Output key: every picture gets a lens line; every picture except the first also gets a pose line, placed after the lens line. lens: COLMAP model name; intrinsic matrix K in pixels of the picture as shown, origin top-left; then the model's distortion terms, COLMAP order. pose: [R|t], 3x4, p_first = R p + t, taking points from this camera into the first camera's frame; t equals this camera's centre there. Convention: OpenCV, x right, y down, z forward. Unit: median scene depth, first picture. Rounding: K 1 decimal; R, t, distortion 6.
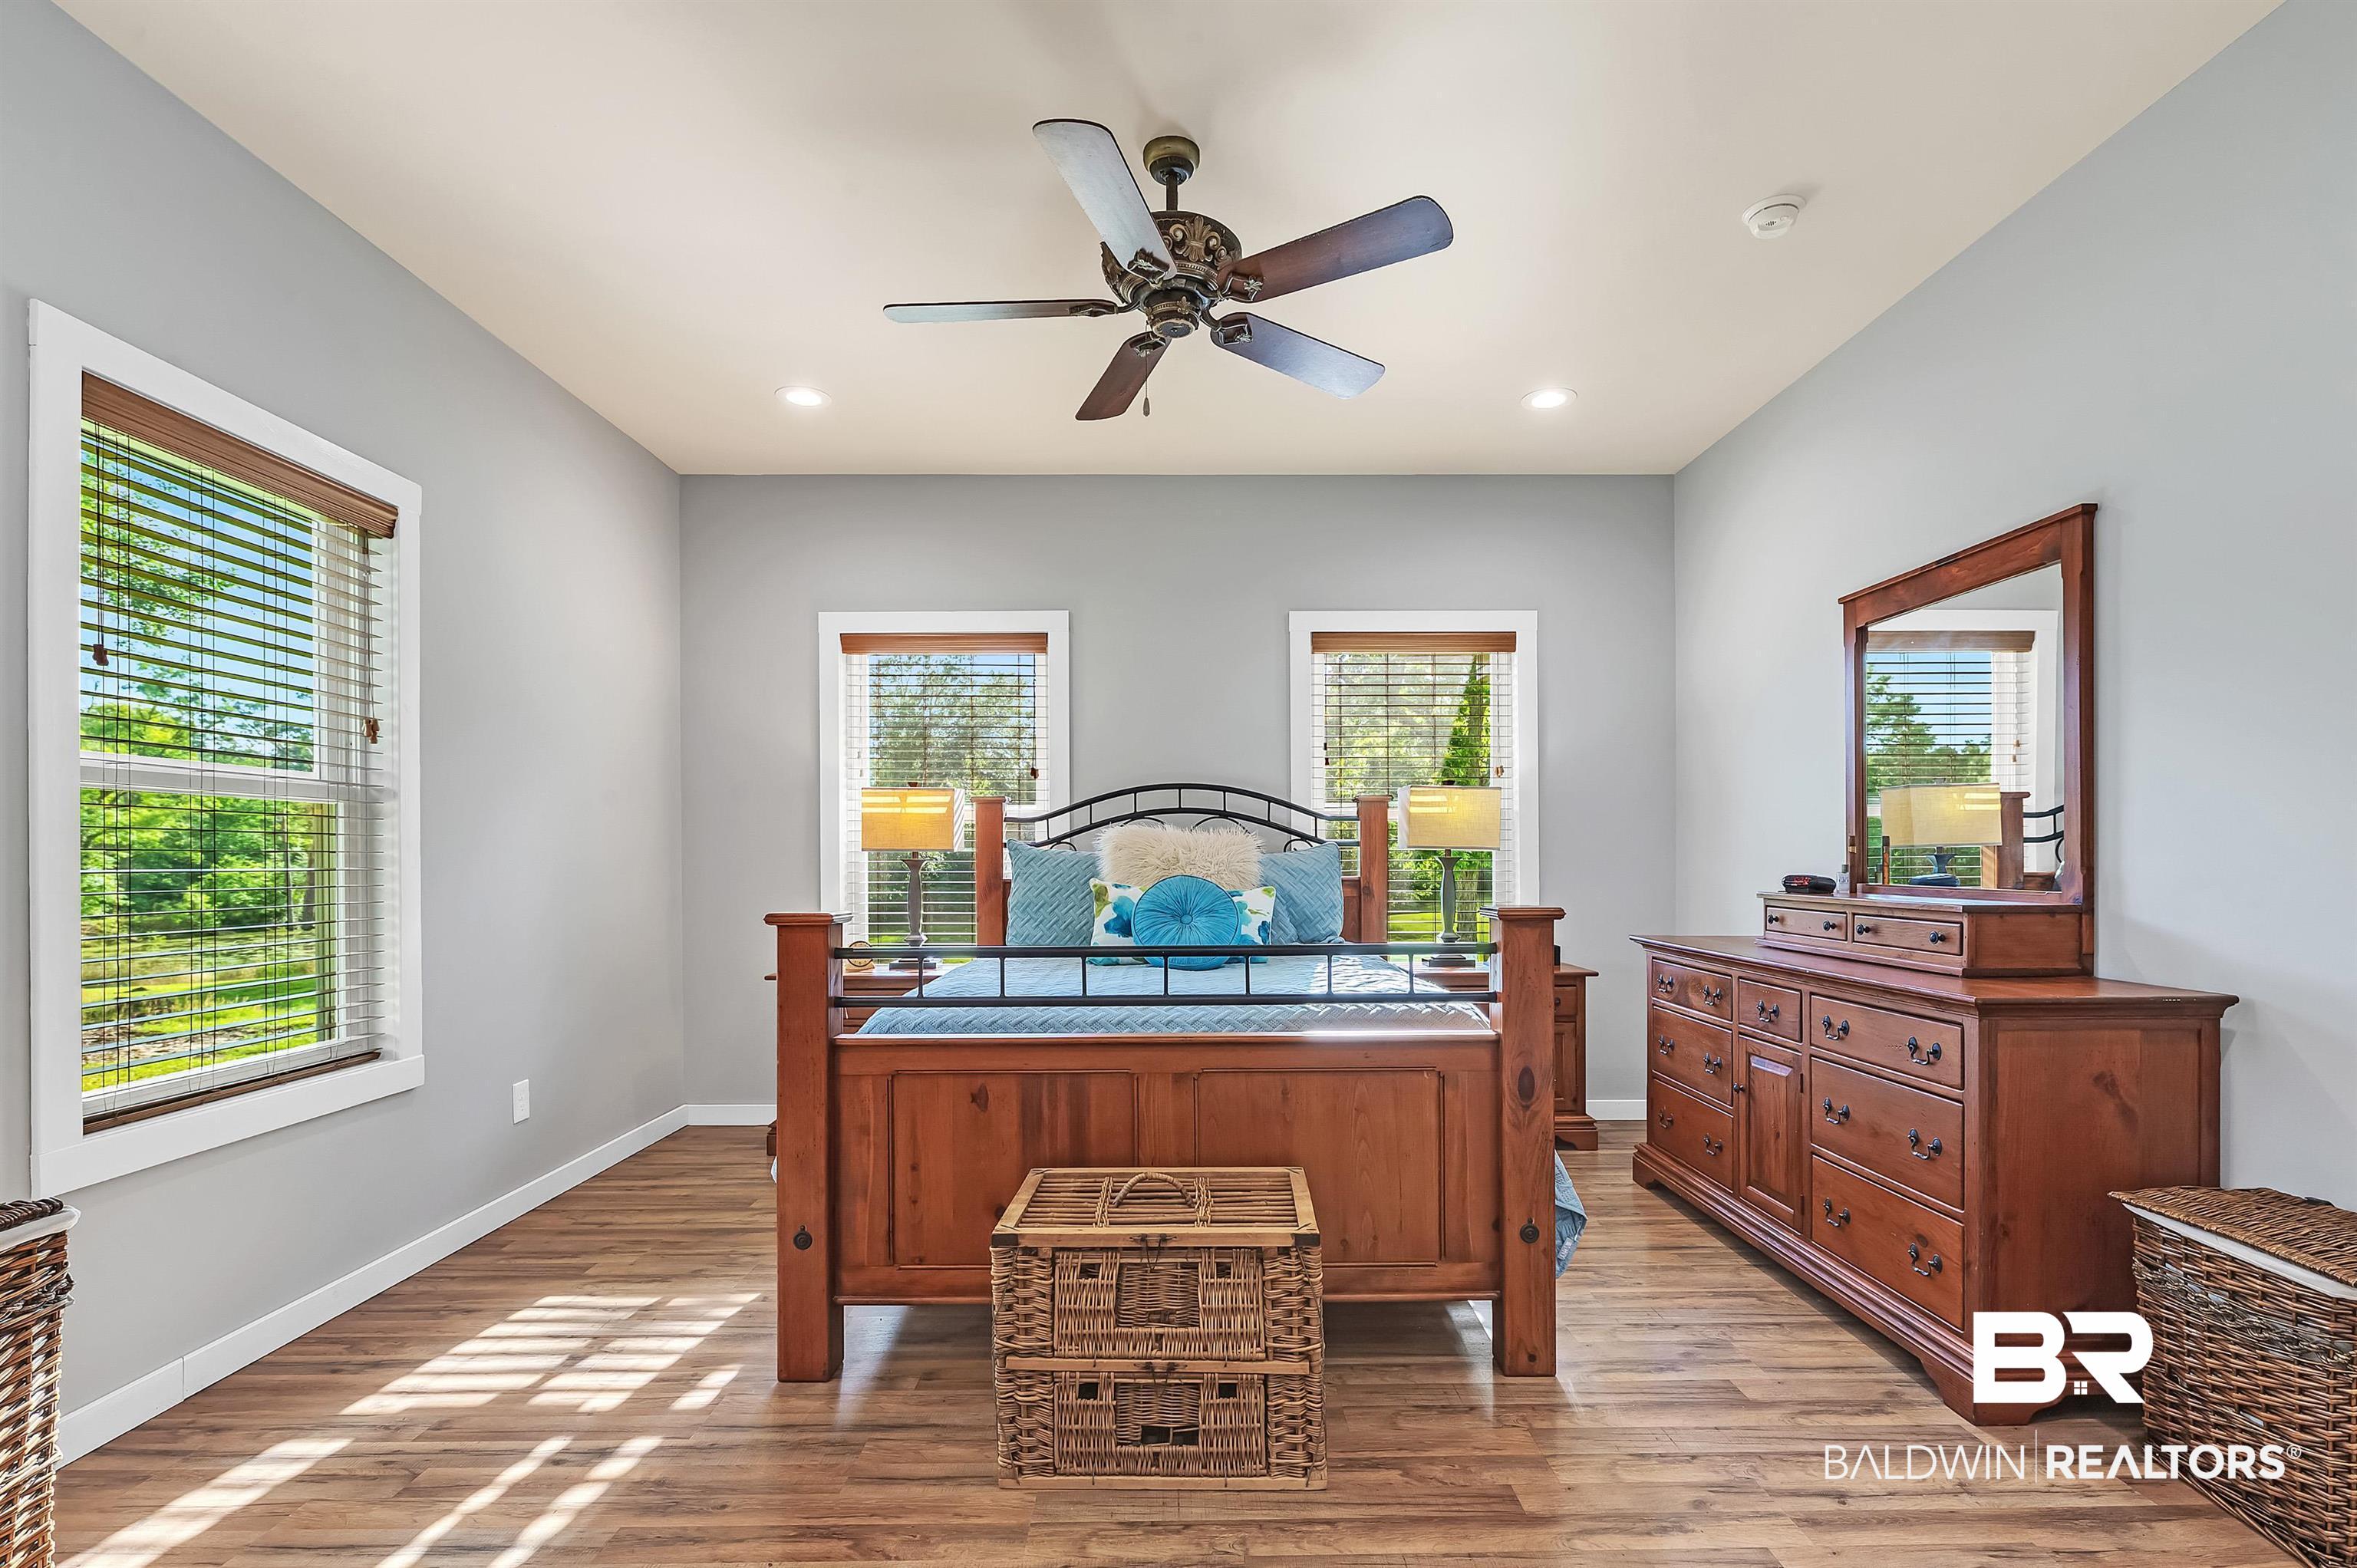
lens RADIAL K [[1155.7, 0, 1158.2], [0, 1155.7, 842.9], [0, 0, 1]] dist [-0.003555, -0.001760]
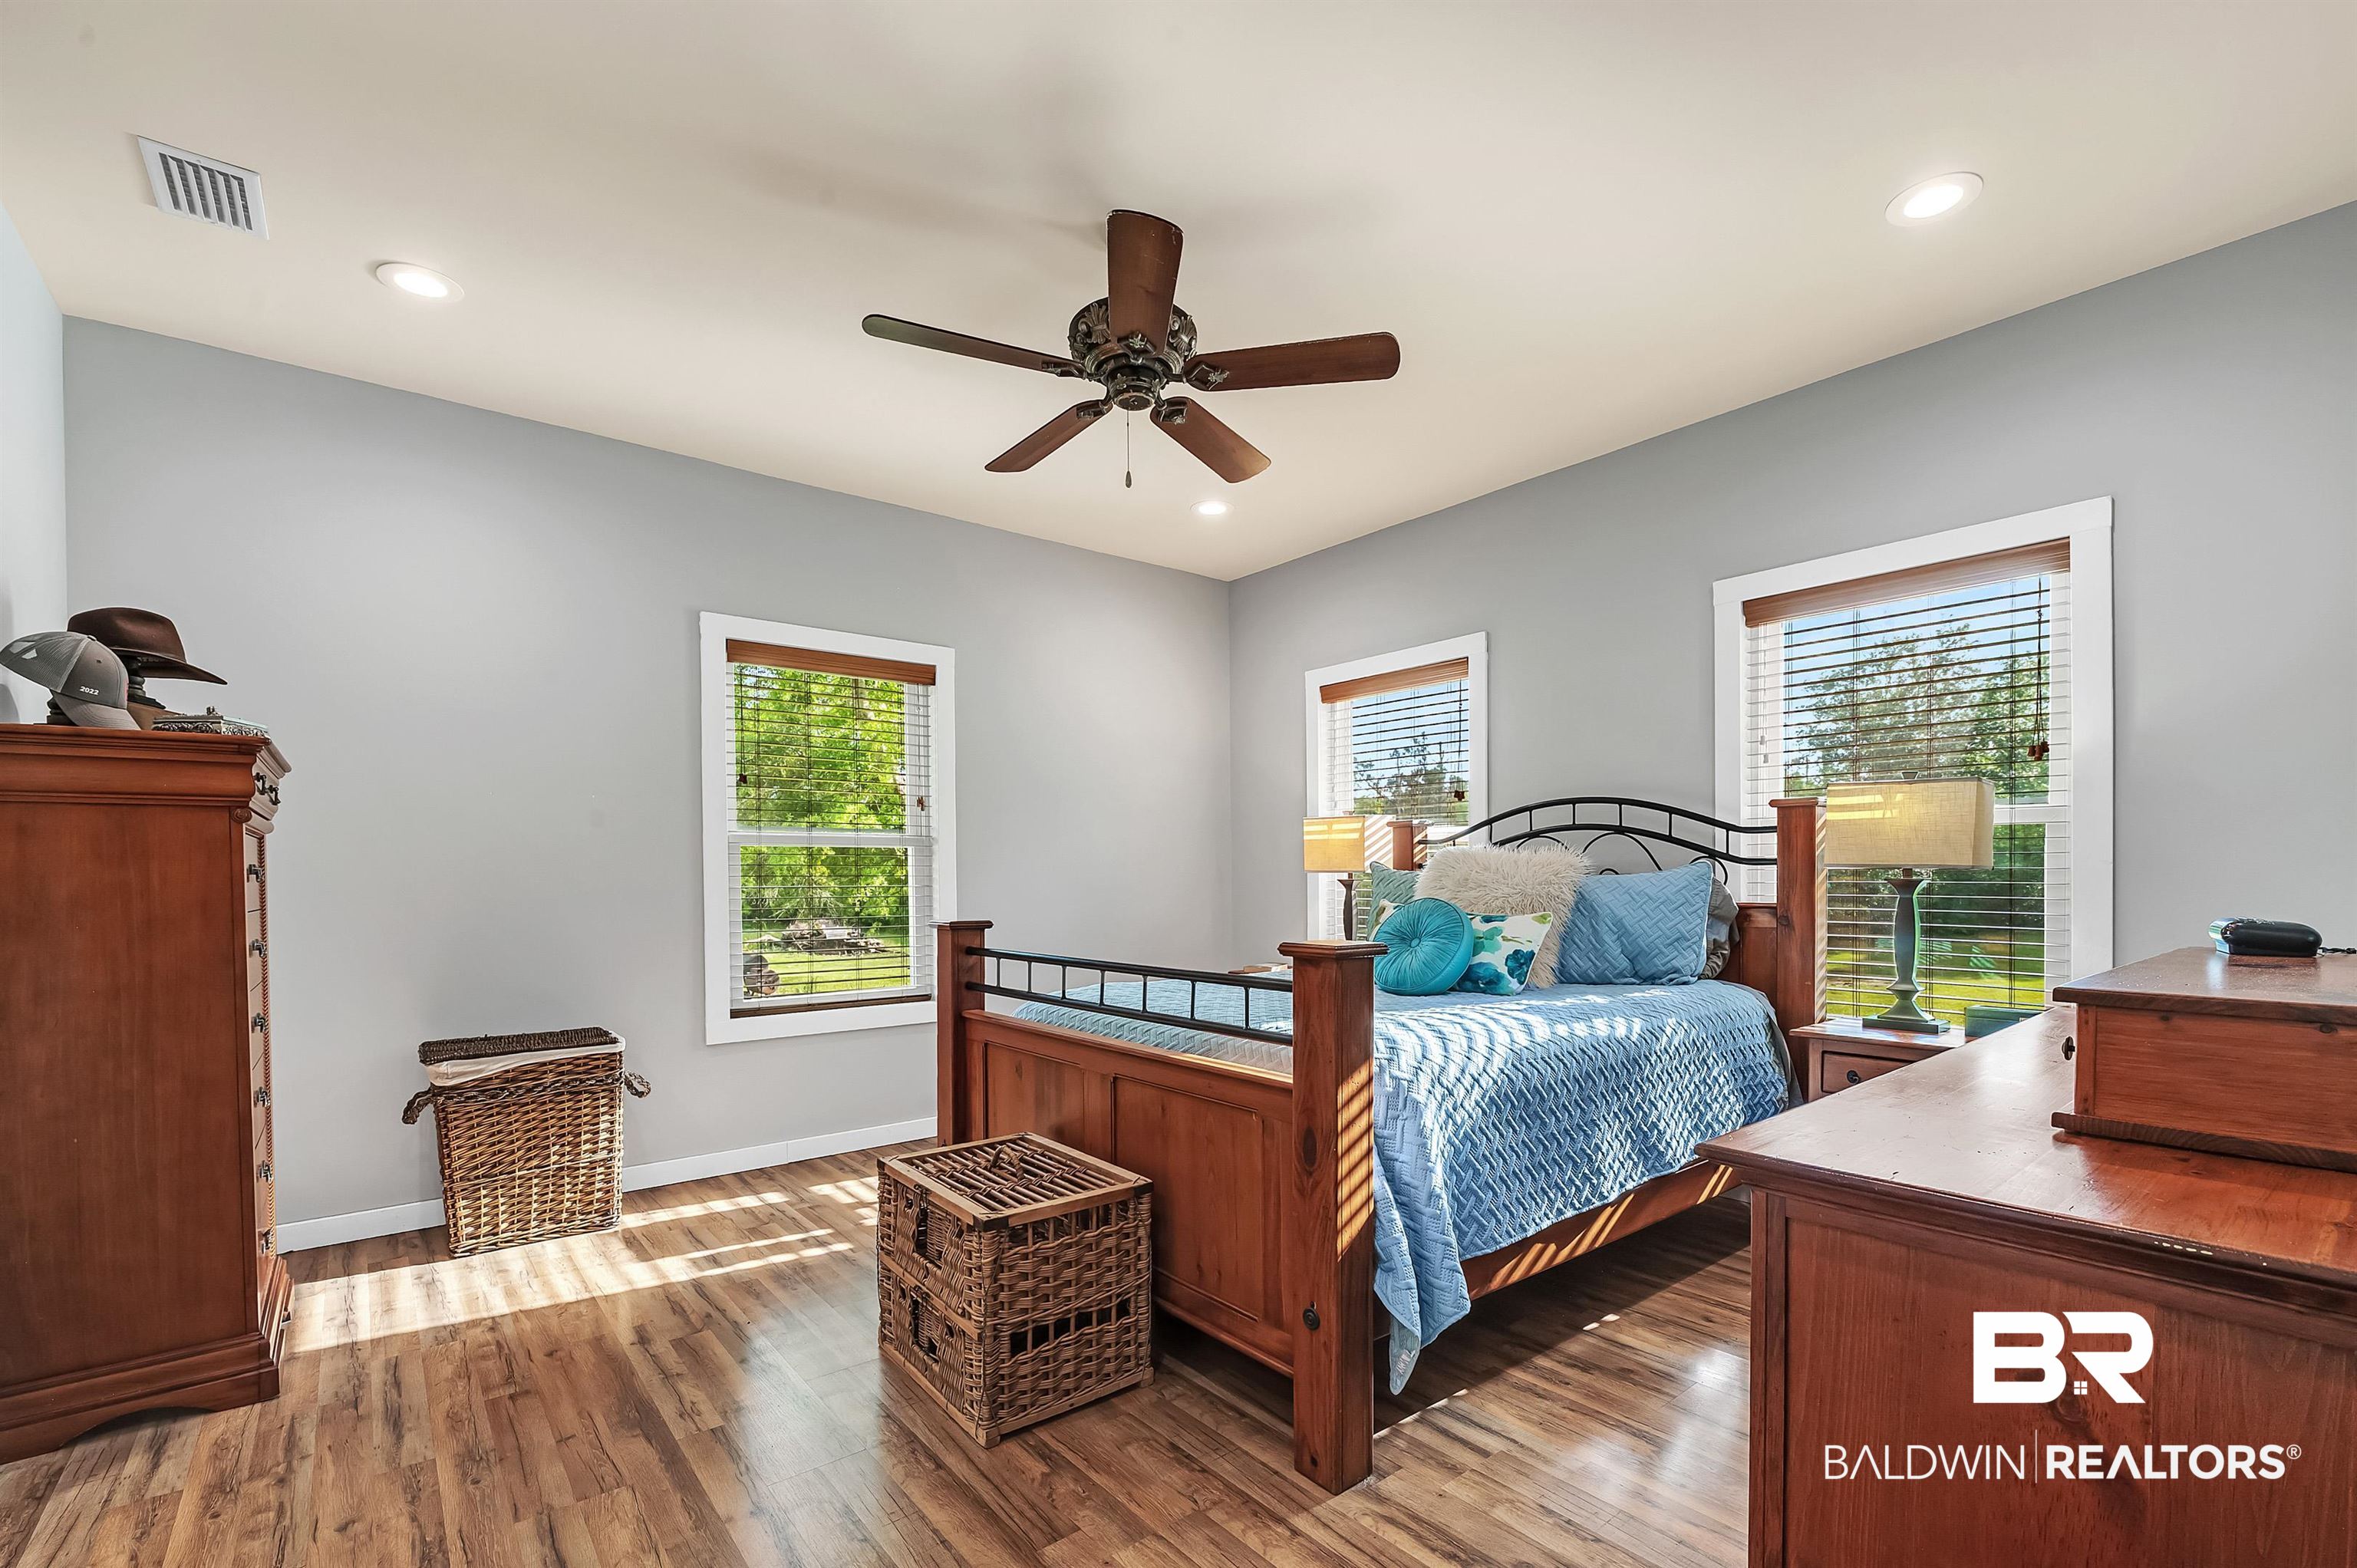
lens RADIAL K [[992.7, 0, 1107.9], [0, 992.7, 884.7], [0, 0, 1]] dist [-0.001523, -0.000398]
pose [[0.615018, 0.006750, -0.788484, 0.427900], [0.013505, 0.999726, 0.019093, -0.002330], [0.788397, -0.022391, 0.614759, 0.224238]]
